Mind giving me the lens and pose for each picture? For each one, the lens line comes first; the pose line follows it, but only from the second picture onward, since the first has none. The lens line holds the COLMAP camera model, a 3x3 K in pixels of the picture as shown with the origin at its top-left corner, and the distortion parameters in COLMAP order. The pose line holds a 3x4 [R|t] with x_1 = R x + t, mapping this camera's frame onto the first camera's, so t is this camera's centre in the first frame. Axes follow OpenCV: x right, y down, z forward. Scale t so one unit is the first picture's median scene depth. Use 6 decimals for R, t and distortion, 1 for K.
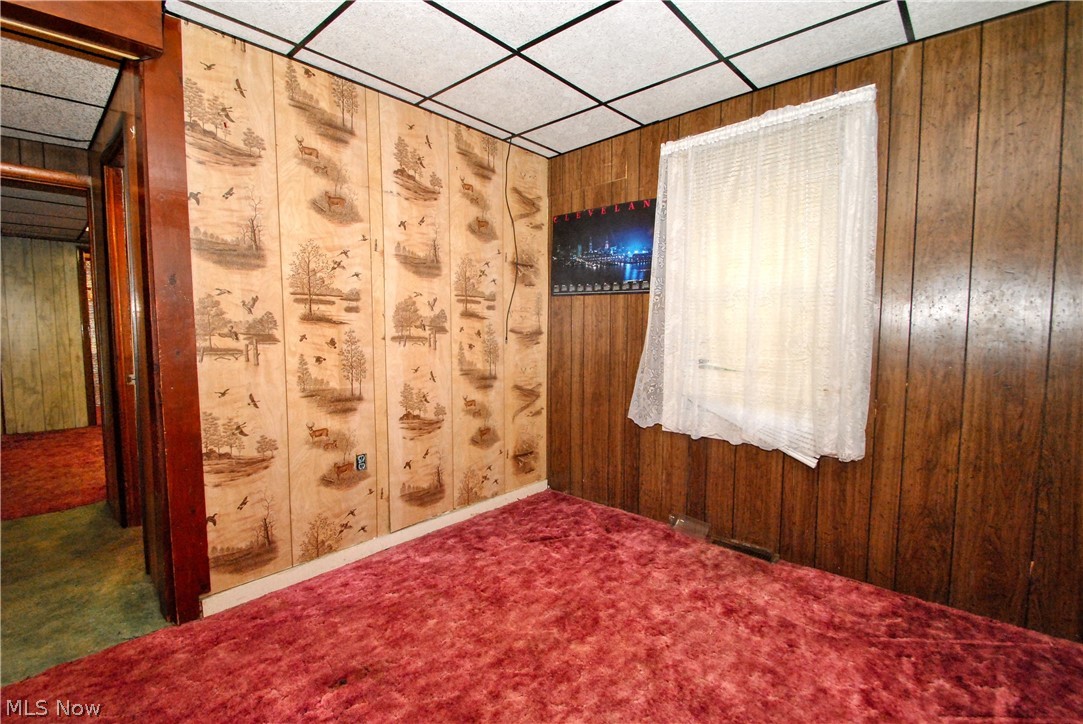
lens RADIAL K [[480.2, 0, 542.5], [0, 480.2, 368.6], [0, 0, 1]] dist [0.011184, -0.018442]
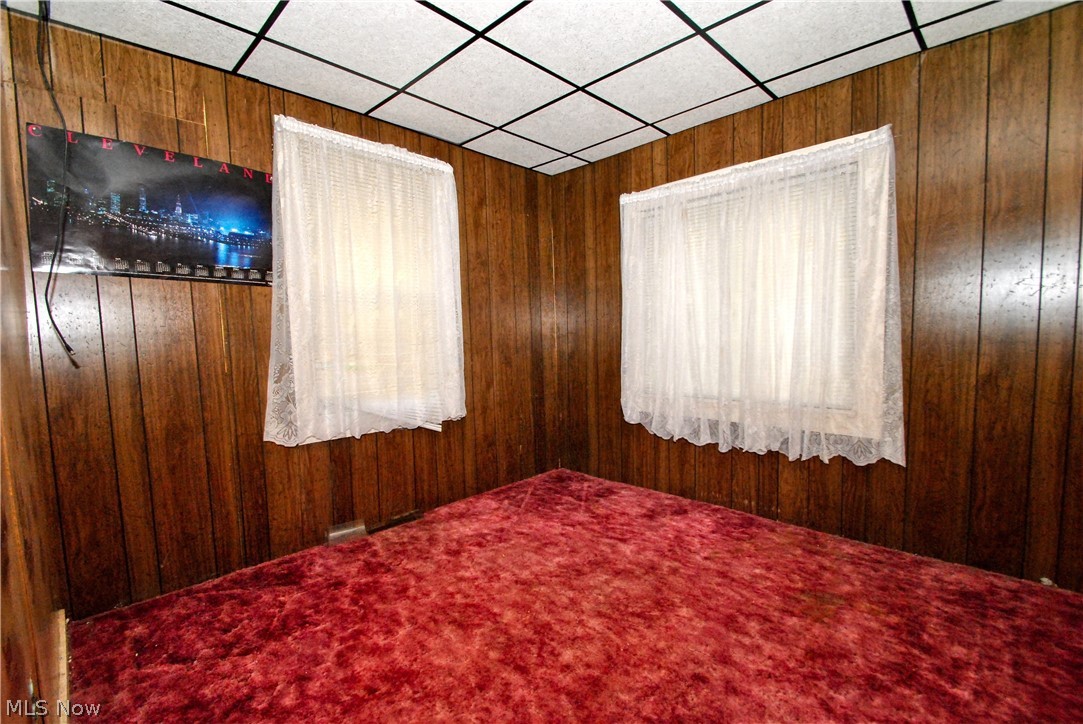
lens RADIAL K [[480.2, 0, 542.5], [0, 480.2, 368.6], [0, 0, 1]] dist [0.011184, -0.018442]
pose [[0.028659, -0.076951, 0.996623, -0.732007], [0.096890, 0.992552, 0.073850, -0.038683], [-0.994882, 0.094446, 0.035901, 0.629433]]
